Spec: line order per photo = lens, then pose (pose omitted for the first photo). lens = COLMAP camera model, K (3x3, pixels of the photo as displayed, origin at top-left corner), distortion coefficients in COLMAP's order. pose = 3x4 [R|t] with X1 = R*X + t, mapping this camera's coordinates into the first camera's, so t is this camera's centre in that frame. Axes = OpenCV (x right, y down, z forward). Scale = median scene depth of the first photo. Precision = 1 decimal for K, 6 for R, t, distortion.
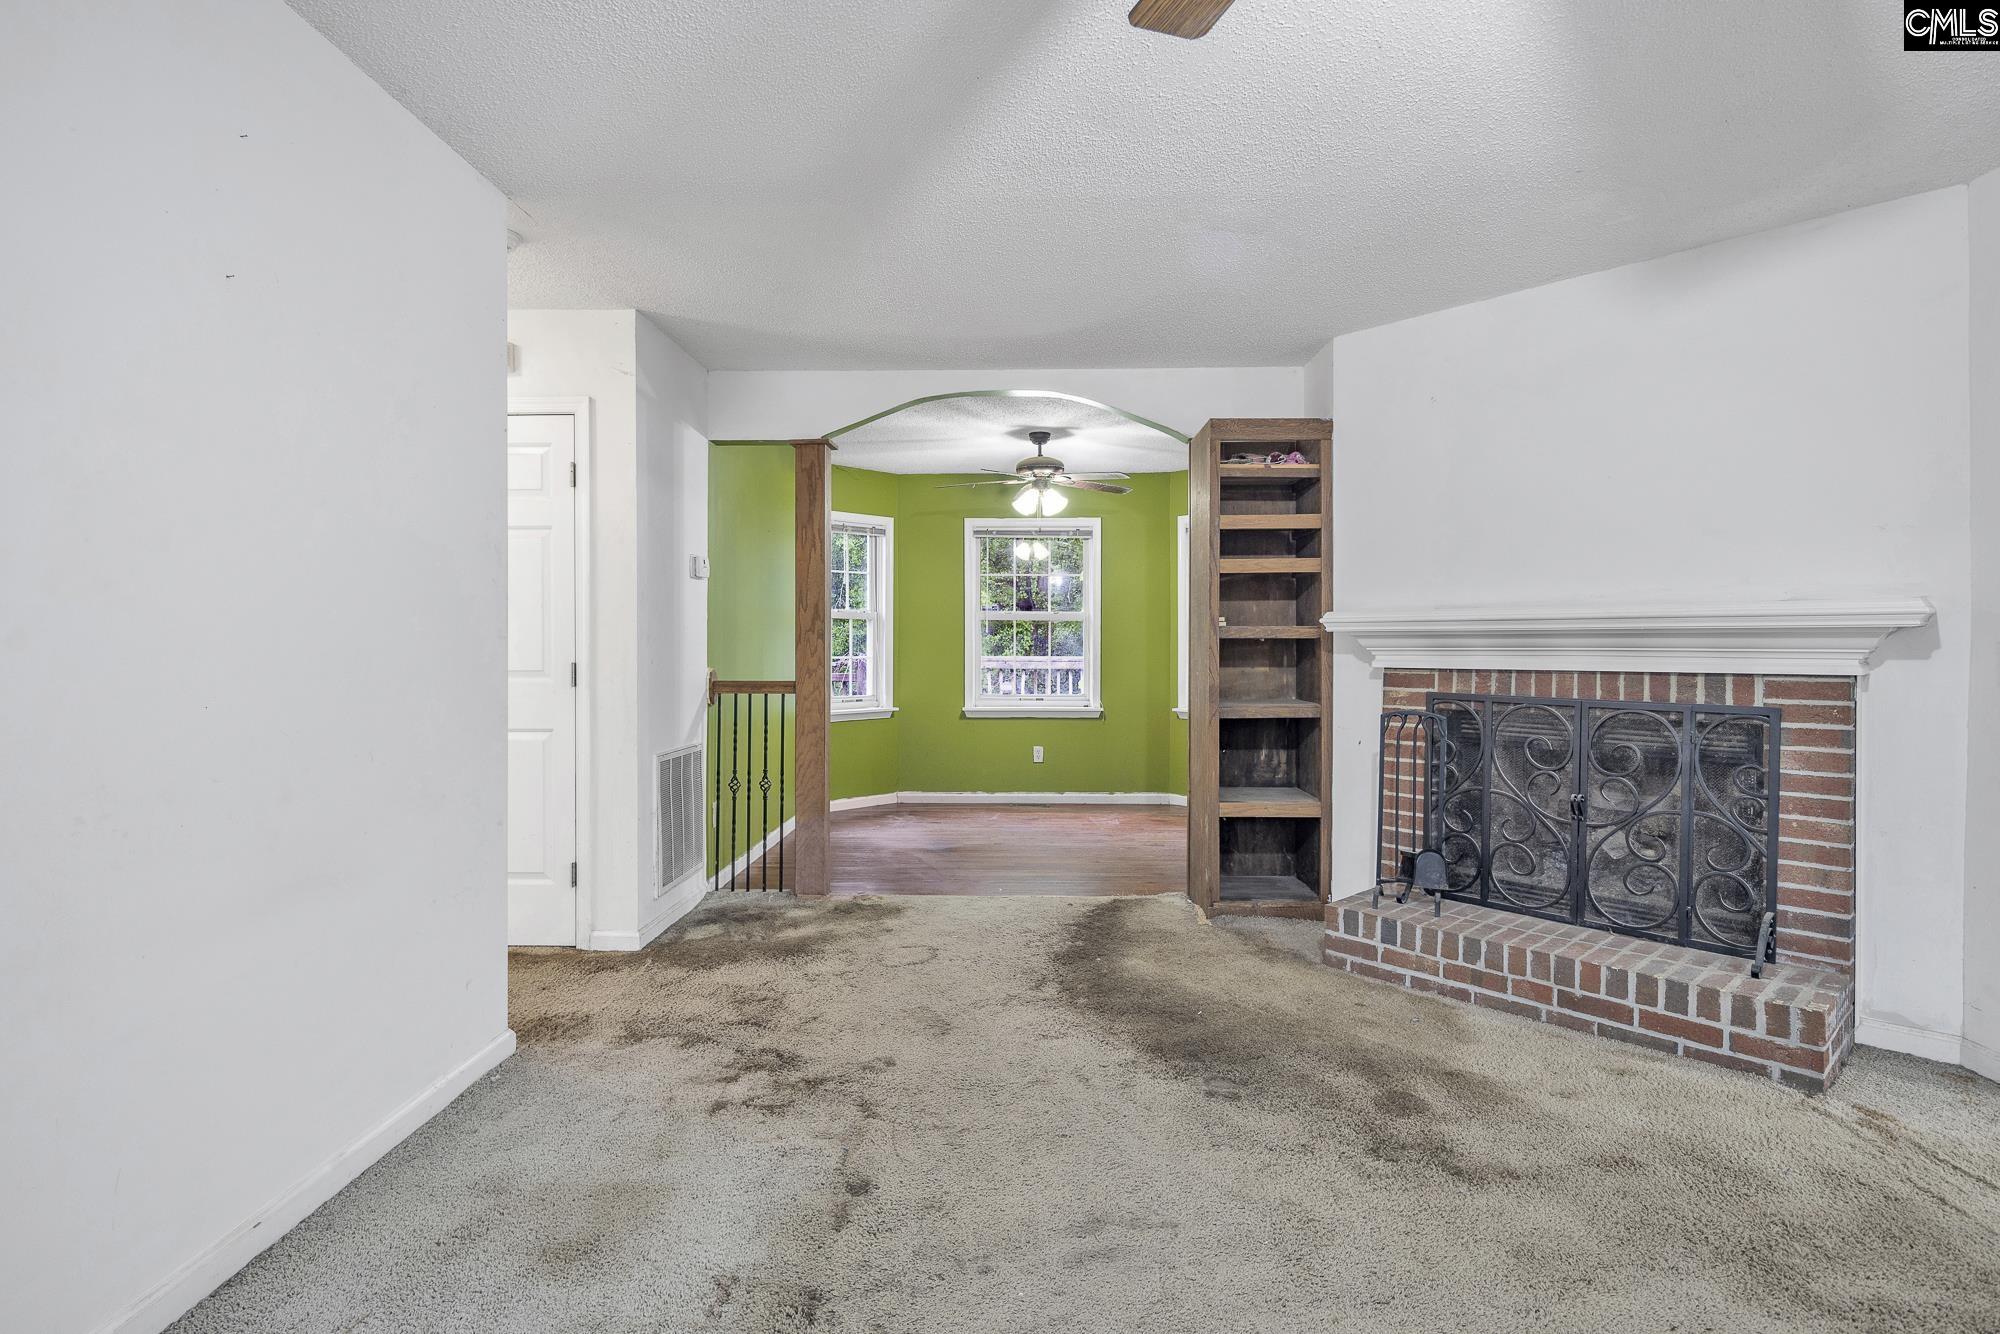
lens RADIAL K [[980.6, 0, 999.3], [0, 980.6, 661.6], [0, 0, 1]] dist [-0.001288, -0.000350]
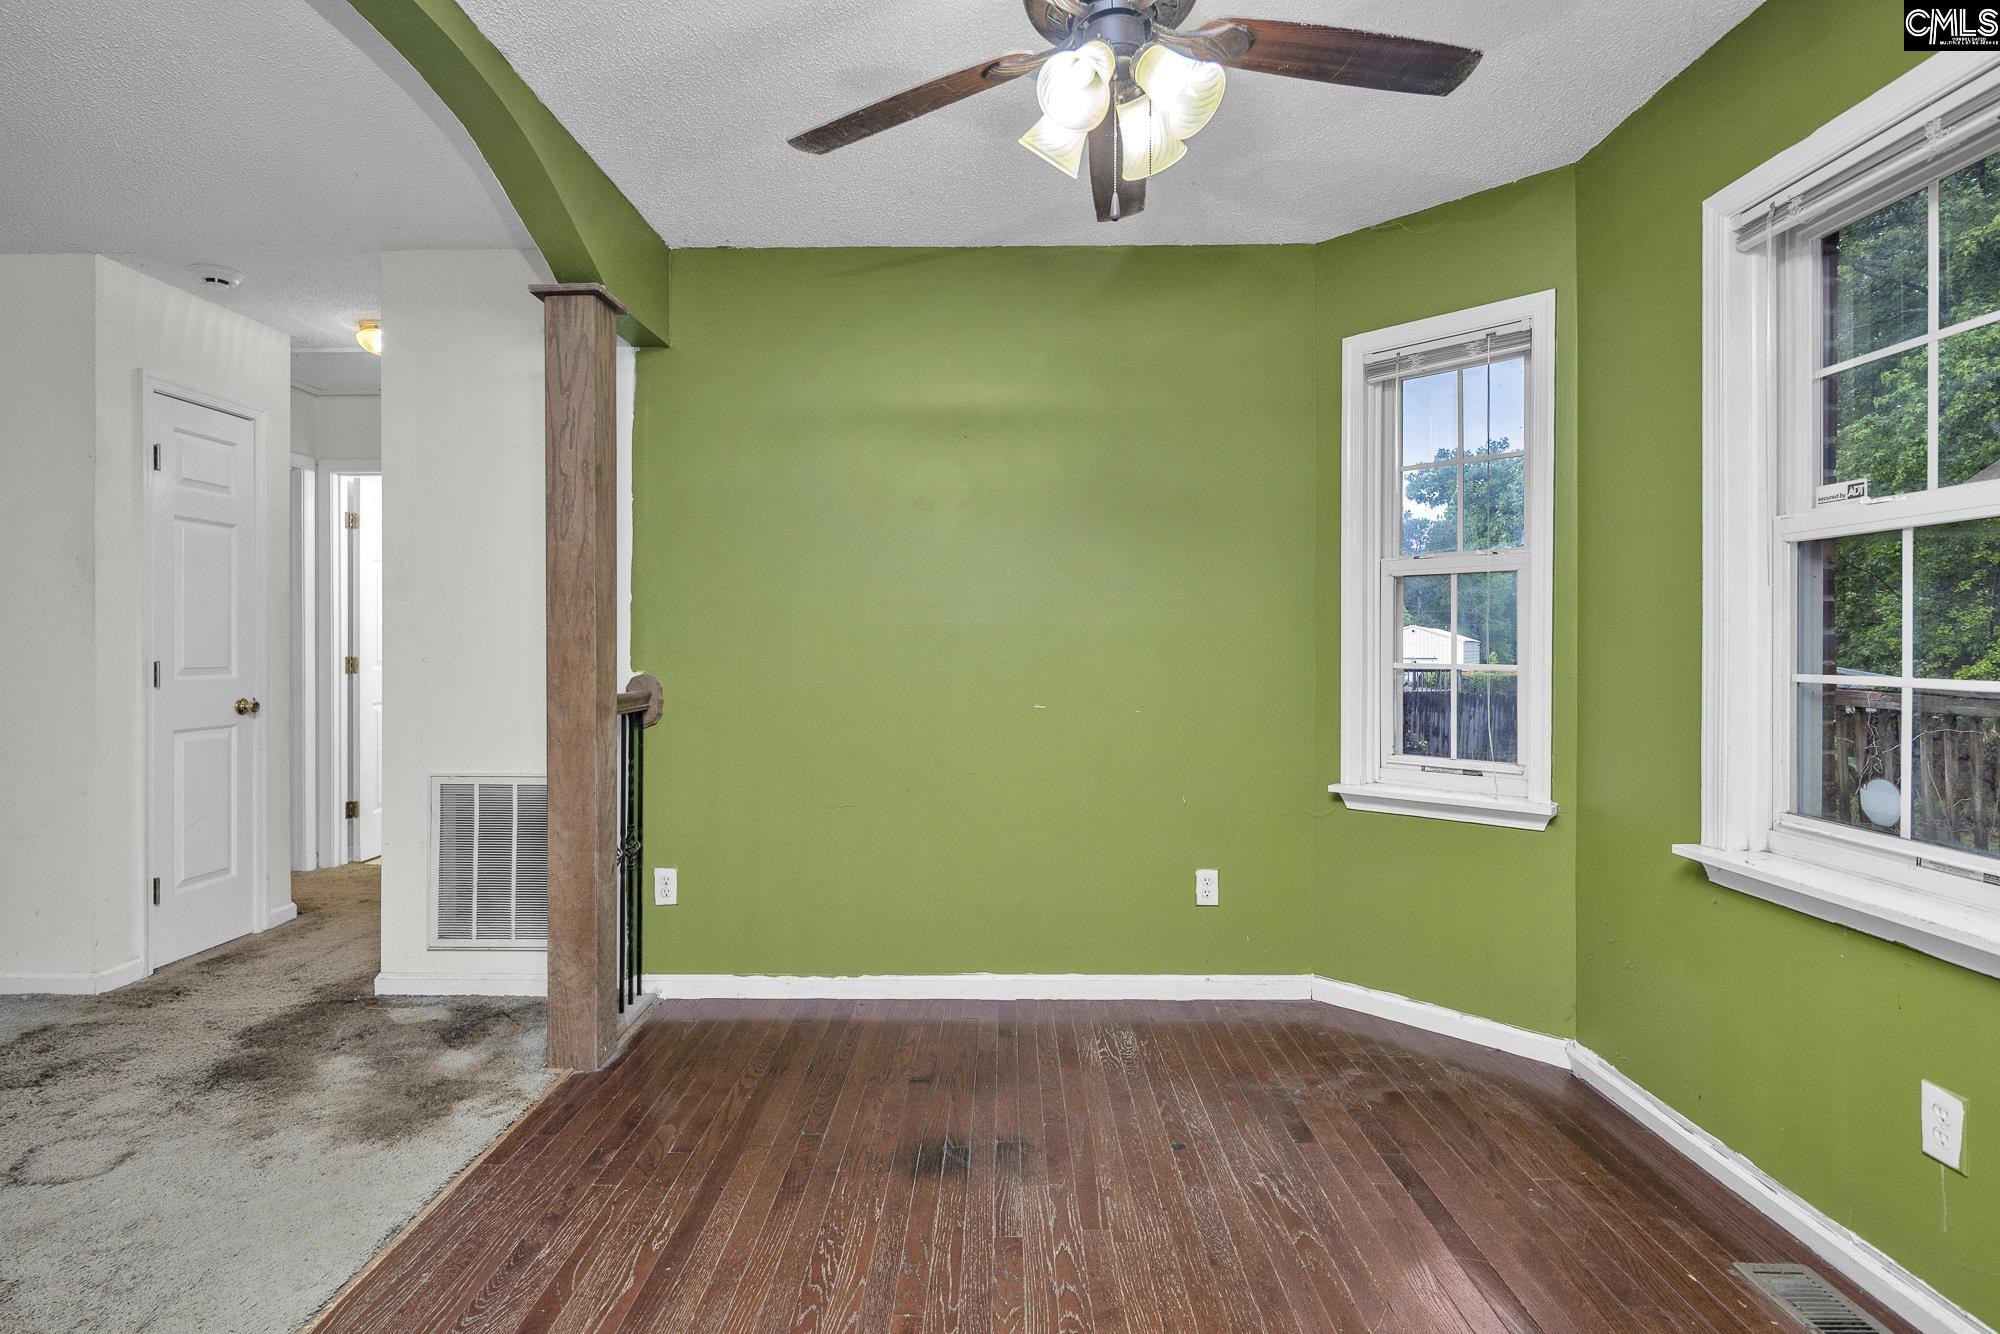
lens RADIAL K [[980.6, 0, 999.2], [0, 980.6, 656.2], [0, 0, 1]] dist [-0.001288, -0.000350]
pose [[0.008331, 0.002648, -0.999962, 0.478088], [-0.014488, 0.999892, 0.002527, -0.014096], [0.999860, 0.014466, 0.008368, 1.473231]]
